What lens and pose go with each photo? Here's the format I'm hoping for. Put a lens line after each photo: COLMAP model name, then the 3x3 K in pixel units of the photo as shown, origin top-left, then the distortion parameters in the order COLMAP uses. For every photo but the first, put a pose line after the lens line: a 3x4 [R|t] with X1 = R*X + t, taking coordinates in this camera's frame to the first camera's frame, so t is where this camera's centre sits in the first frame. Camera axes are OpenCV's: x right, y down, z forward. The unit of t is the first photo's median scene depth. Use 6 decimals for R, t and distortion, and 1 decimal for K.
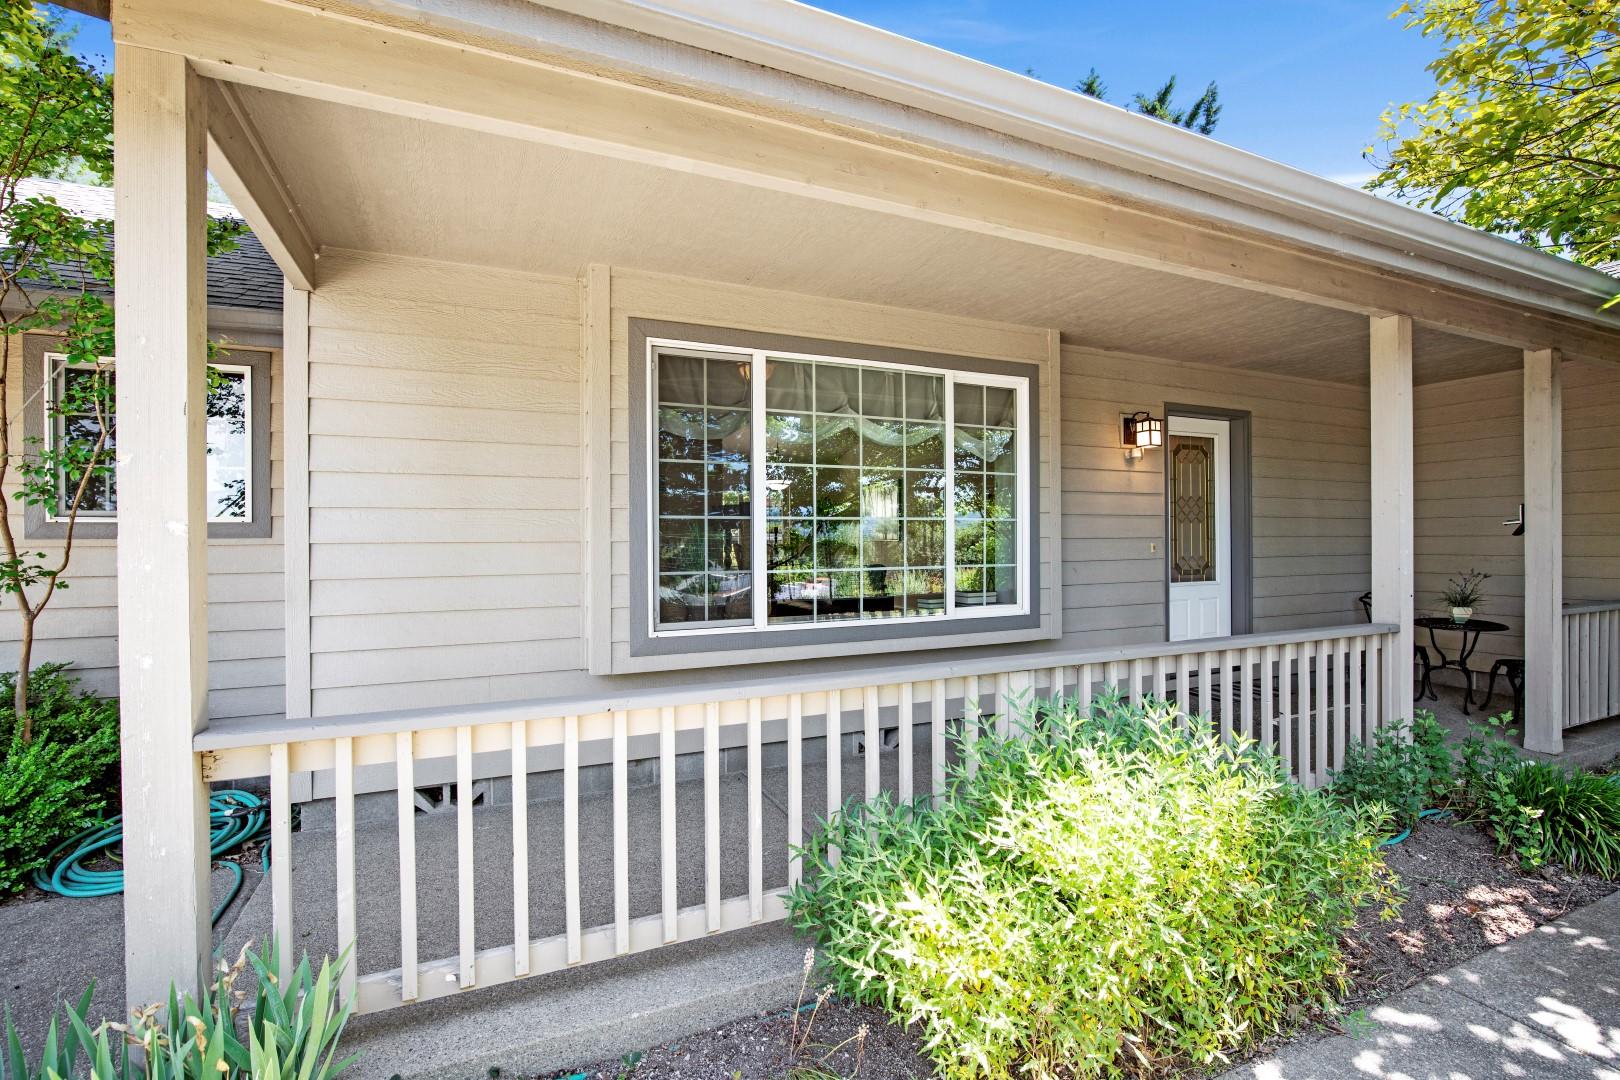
lens RADIAL K [[764.7, 0, 828.7], [0, 764.7, 537.7], [0, 0, 1]] dist [-0.031217, 0.006002]
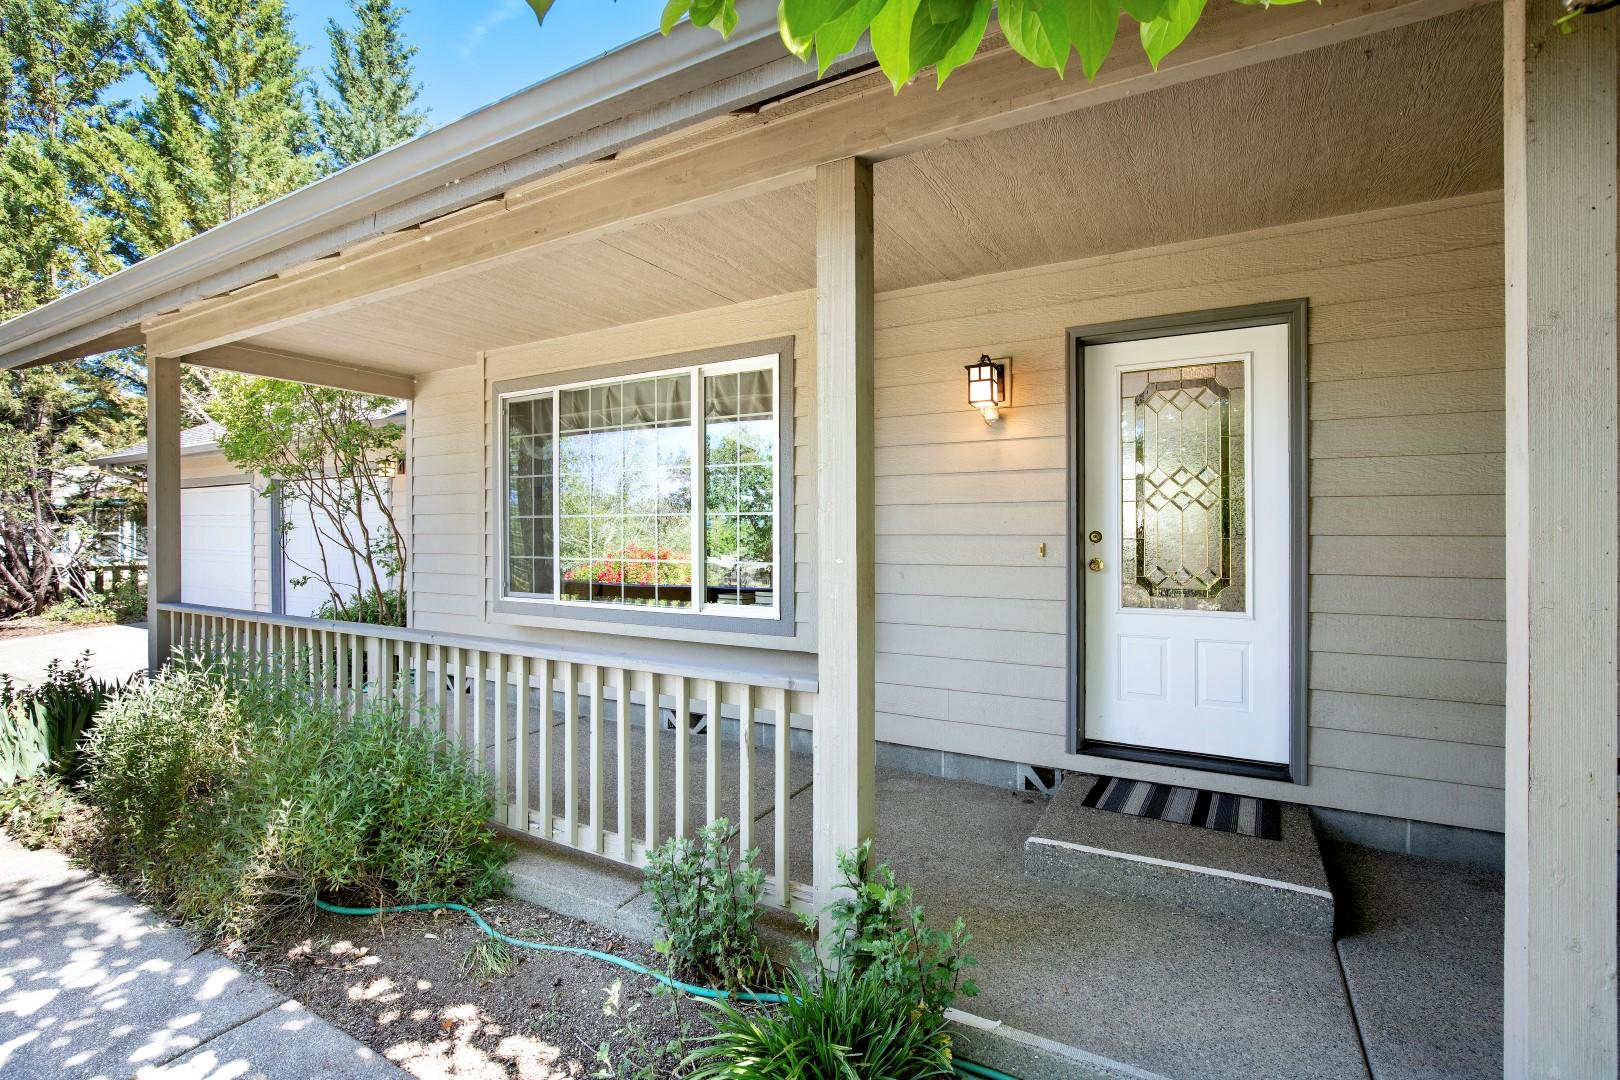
lens RADIAL K [[764.0, 0, 781.7], [0, 764.0, 530.6], [0, 0, 1]] dist [-0.019292, -0.000157]
pose [[0.560482, 0.002433, -0.828163, 1.055709], [-0.006252, 0.999980, -0.001294, -0.001886], [0.828143, 0.005903, 0.560486, 0.532356]]
